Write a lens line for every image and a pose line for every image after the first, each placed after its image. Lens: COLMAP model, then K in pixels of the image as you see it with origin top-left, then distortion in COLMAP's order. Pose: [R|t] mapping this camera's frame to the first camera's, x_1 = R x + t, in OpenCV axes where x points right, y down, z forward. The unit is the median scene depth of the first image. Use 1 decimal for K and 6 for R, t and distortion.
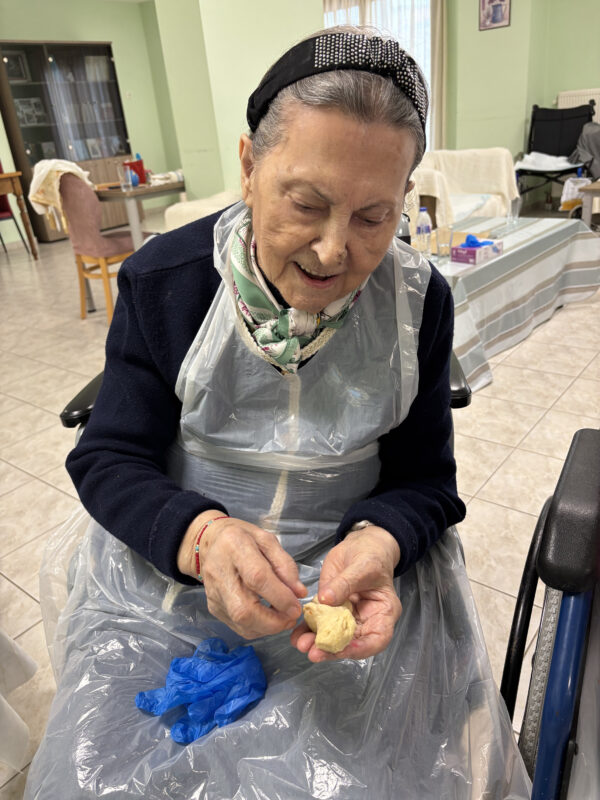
lens RADIAL K [[598.7, 0, 300.6], [0, 598.7, 356.8], [0, 0, 1]] dist [0.003930, 0.000110]
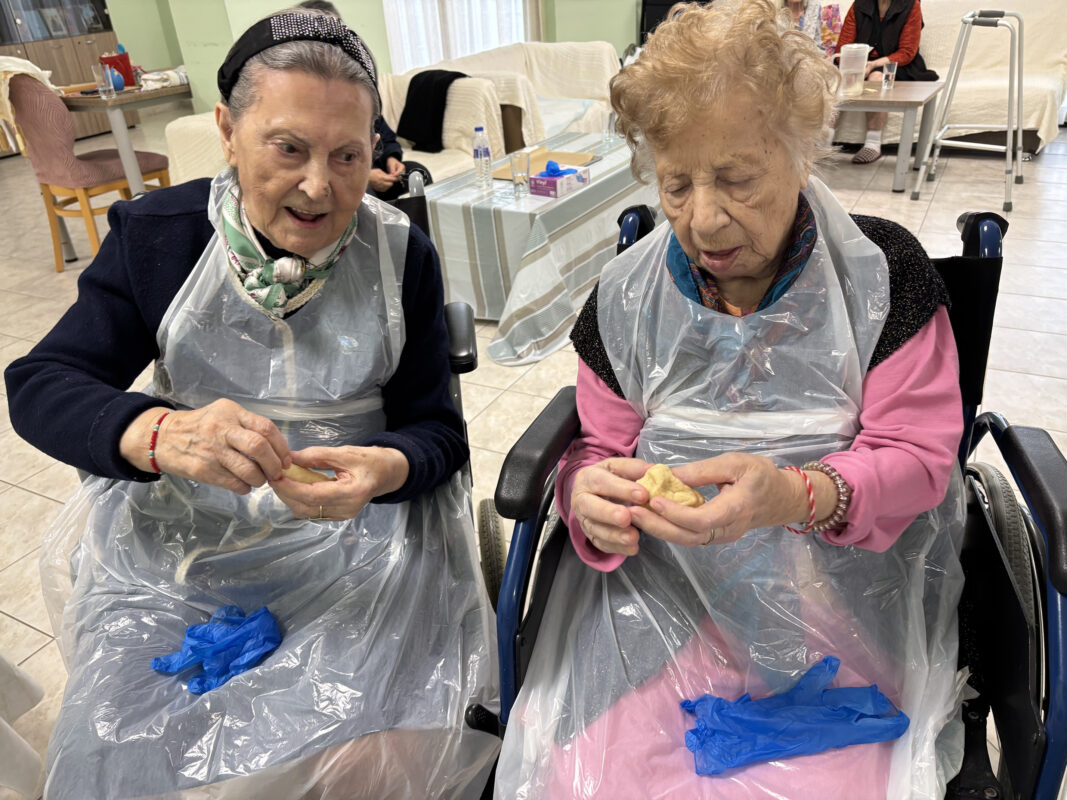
lens RADIAL K [[808.4, 0, 532.1], [0, 808.4, 374.8], [0, 0, 1]] dist [0.063108, -0.089441]
pose [[0.984541, -0.054782, 0.166367, 0.050151], [0.039879, 0.994994, 0.091638, -0.010496], [-0.170554, -0.083587, 0.981797, -0.139443]]
